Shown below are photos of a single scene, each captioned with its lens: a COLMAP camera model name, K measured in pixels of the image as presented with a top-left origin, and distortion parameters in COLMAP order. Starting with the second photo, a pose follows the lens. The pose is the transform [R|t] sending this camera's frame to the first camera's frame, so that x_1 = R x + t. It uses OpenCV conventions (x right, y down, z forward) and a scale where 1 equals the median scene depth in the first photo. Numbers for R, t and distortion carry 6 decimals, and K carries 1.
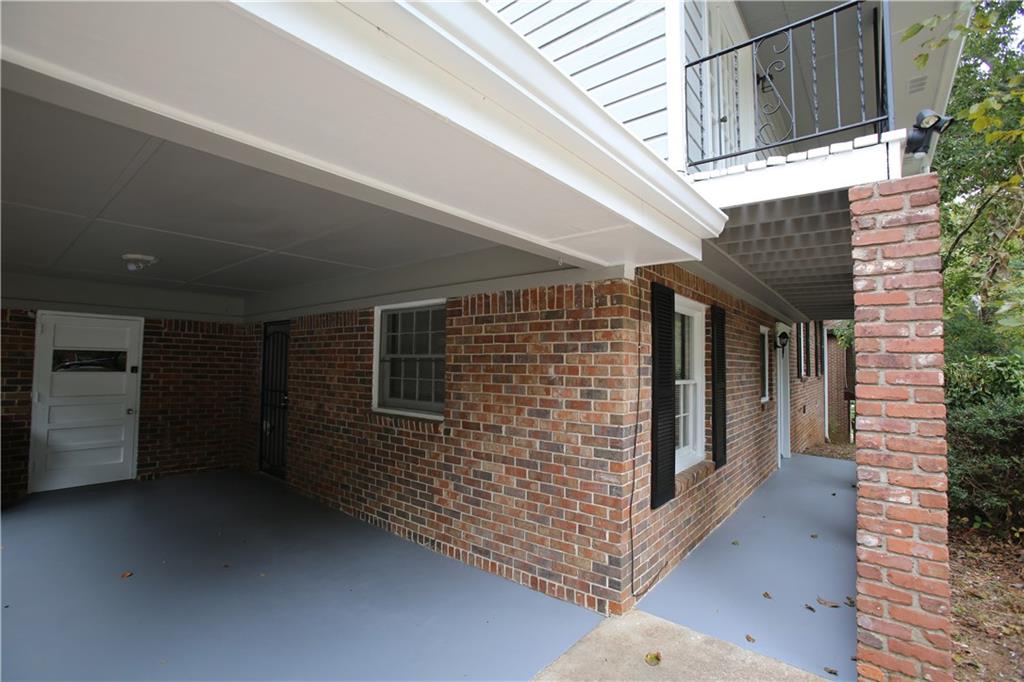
lens RADIAL K [[470.4, 0, 506.6], [0, 470.4, 341.0], [0, 0, 1]] dist [-0.067291, 0.025625]
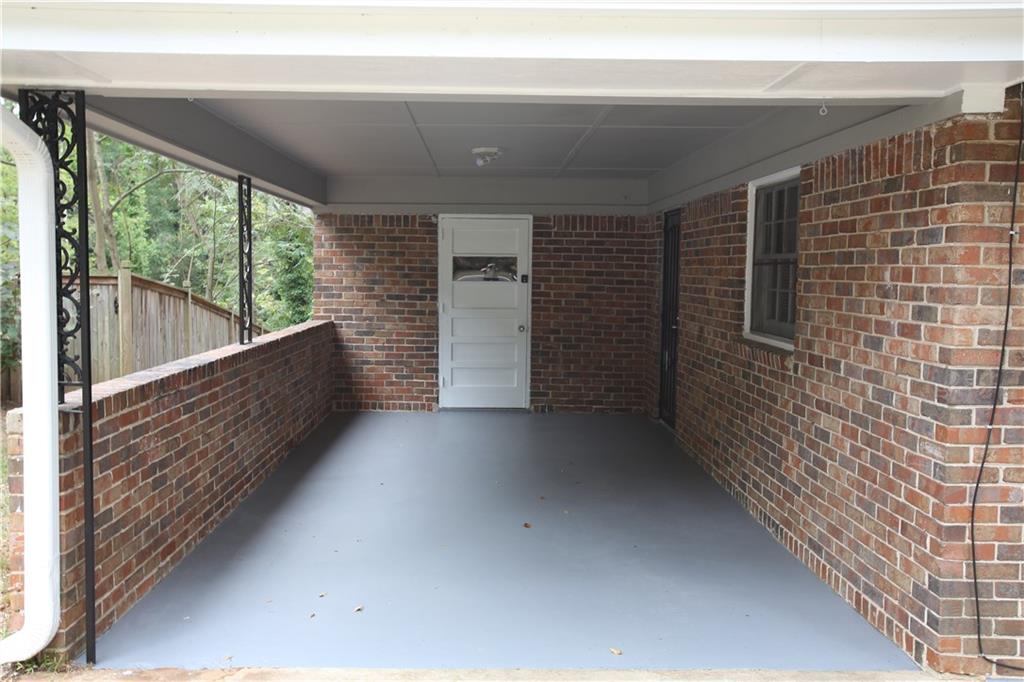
lens RADIAL K [[906.1, 0, 513.3], [0, 906.1, 331.0], [0, 0, 1]] dist [0.005799, 0.032845]
pose [[0.653752, 0.045764, -0.755324, 0.549945], [0.036639, 0.995084, 0.092004, 0.005912], [0.755822, -0.087822, 0.648861, -0.130798]]
